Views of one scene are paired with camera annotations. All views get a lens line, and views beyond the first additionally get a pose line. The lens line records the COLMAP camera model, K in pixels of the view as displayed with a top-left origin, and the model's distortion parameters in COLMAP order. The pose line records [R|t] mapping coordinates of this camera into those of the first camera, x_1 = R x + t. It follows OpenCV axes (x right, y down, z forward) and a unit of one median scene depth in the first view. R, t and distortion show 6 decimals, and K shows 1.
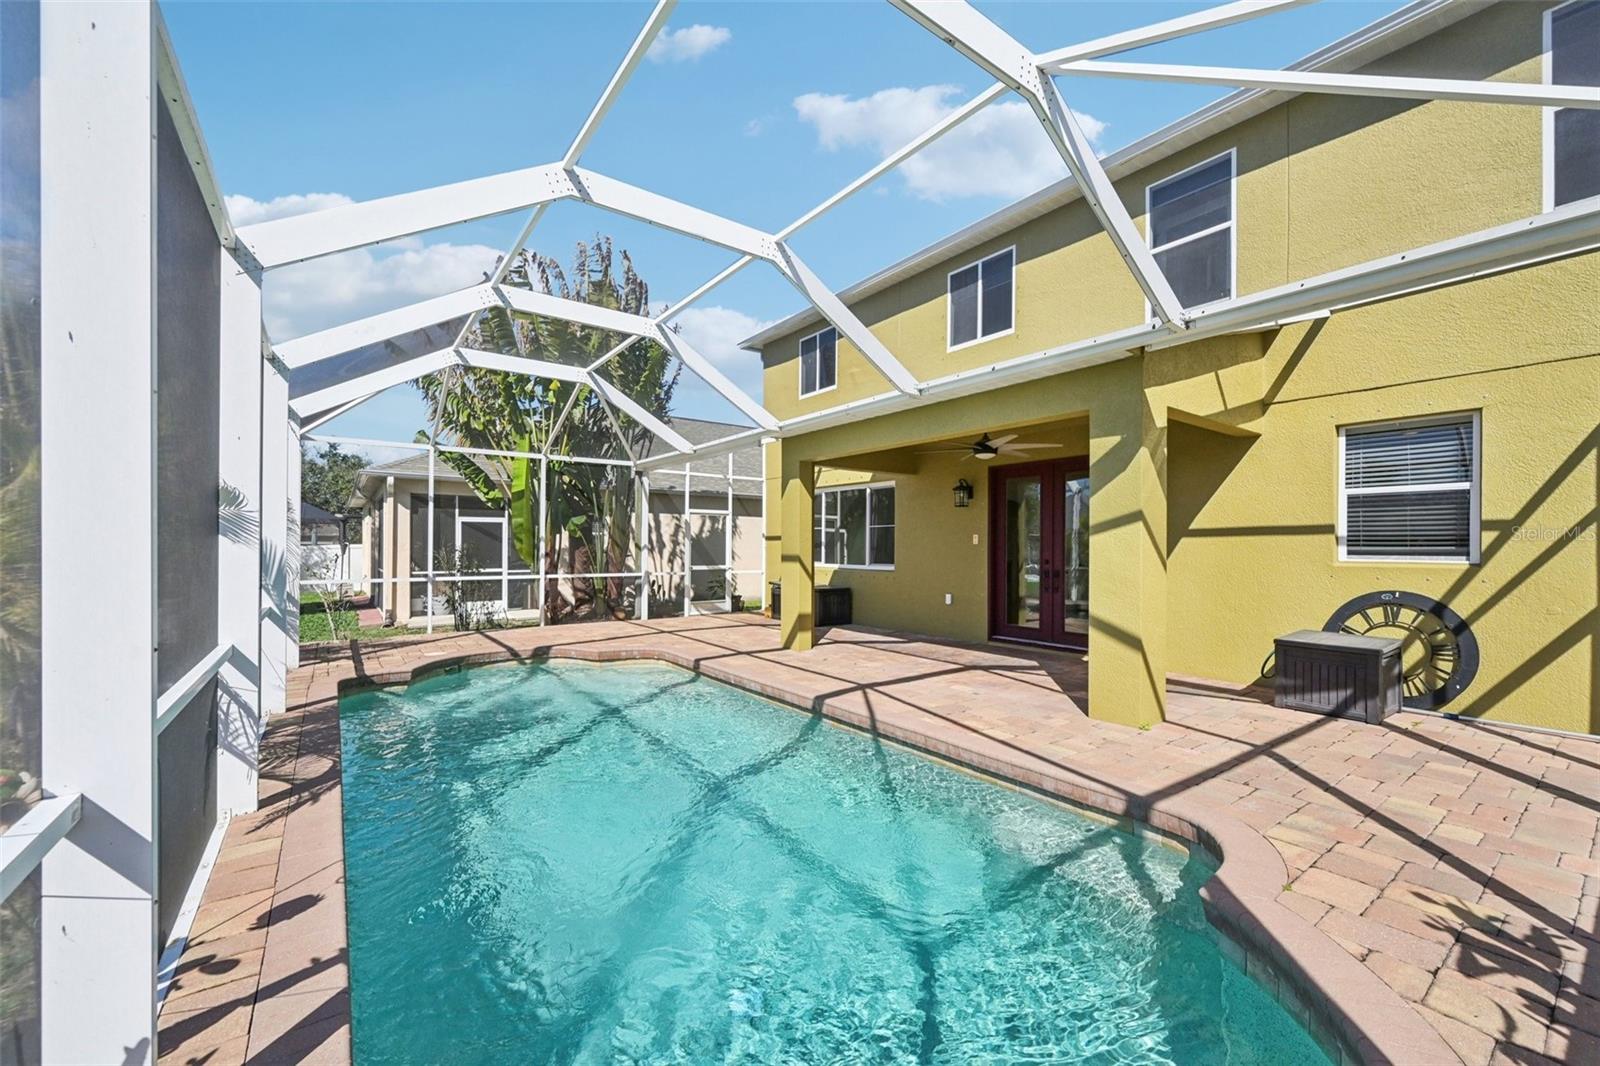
lens RADIAL K [[636.2, 0, 804.3], [0, 636.2, 543.2], [0, 0, 1]] dist [-0.000323, -0.000297]
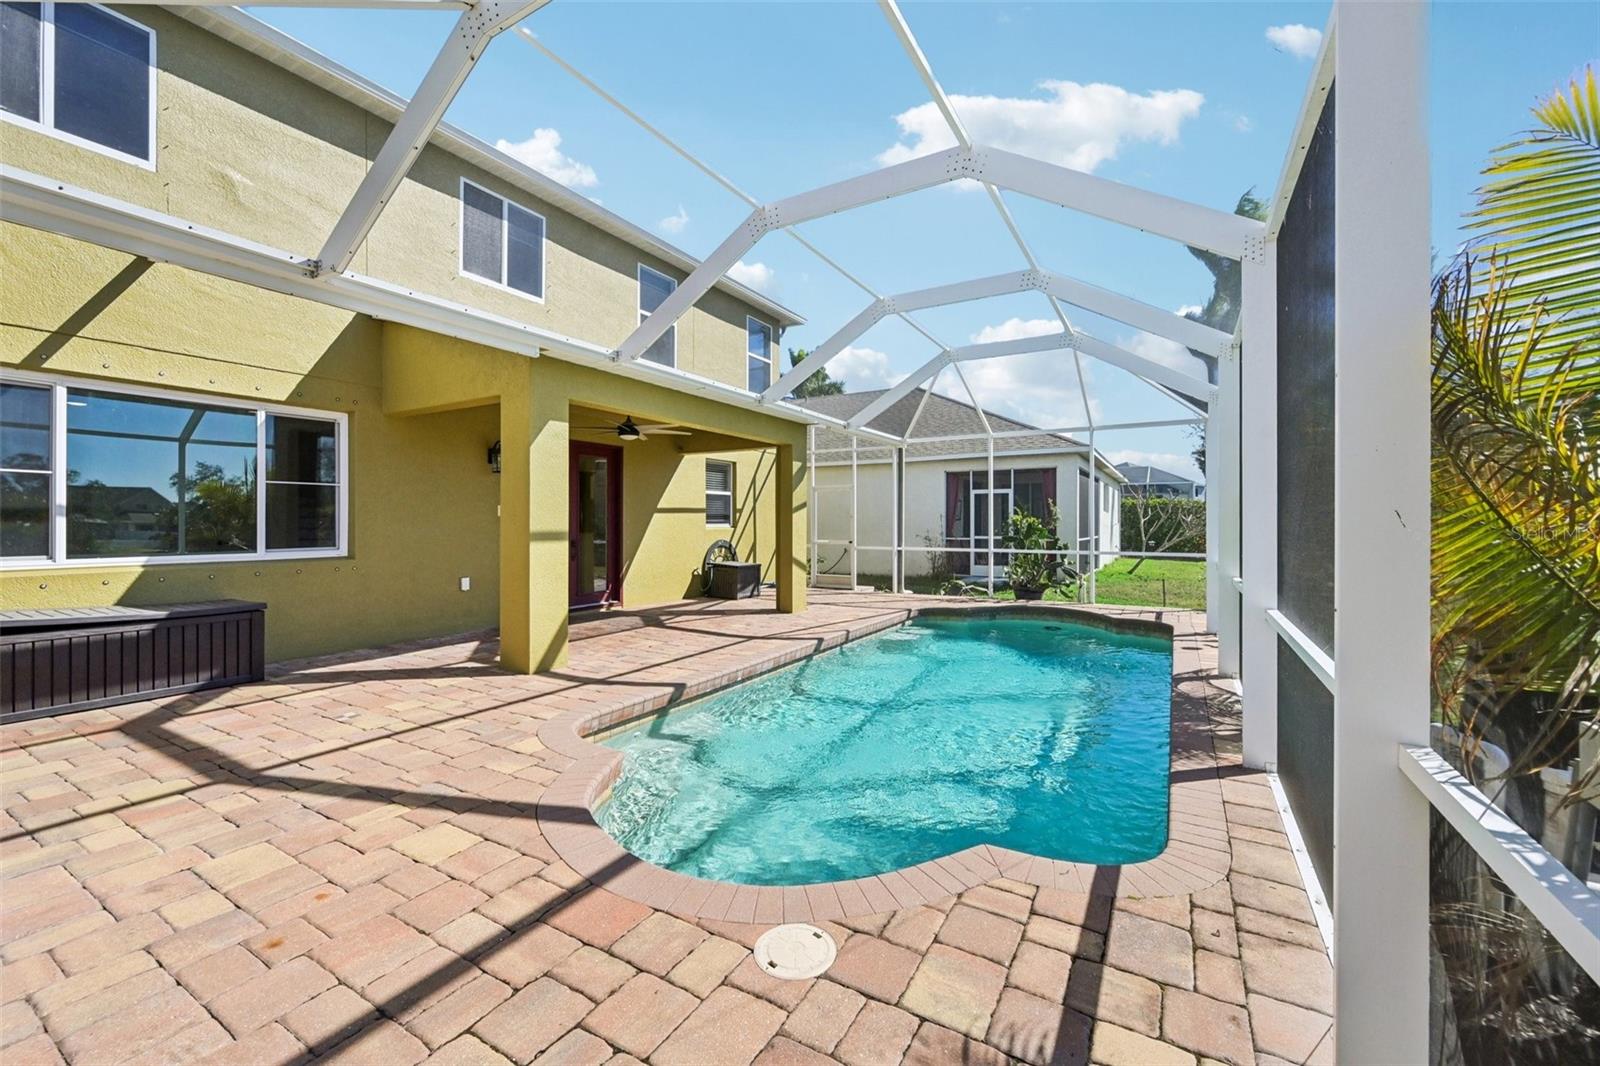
lens RADIAL K [[636.2, 0, 805.4], [0, 636.2, 524.6], [0, 0, 1]] dist [-0.000323, -0.000297]
pose [[-0.386756, -0.003720, 0.922175, -0.761654], [-0.004016, 0.999989, 0.002349, 0.010533], [-0.922173, -0.002794, -0.386767, 1.021083]]
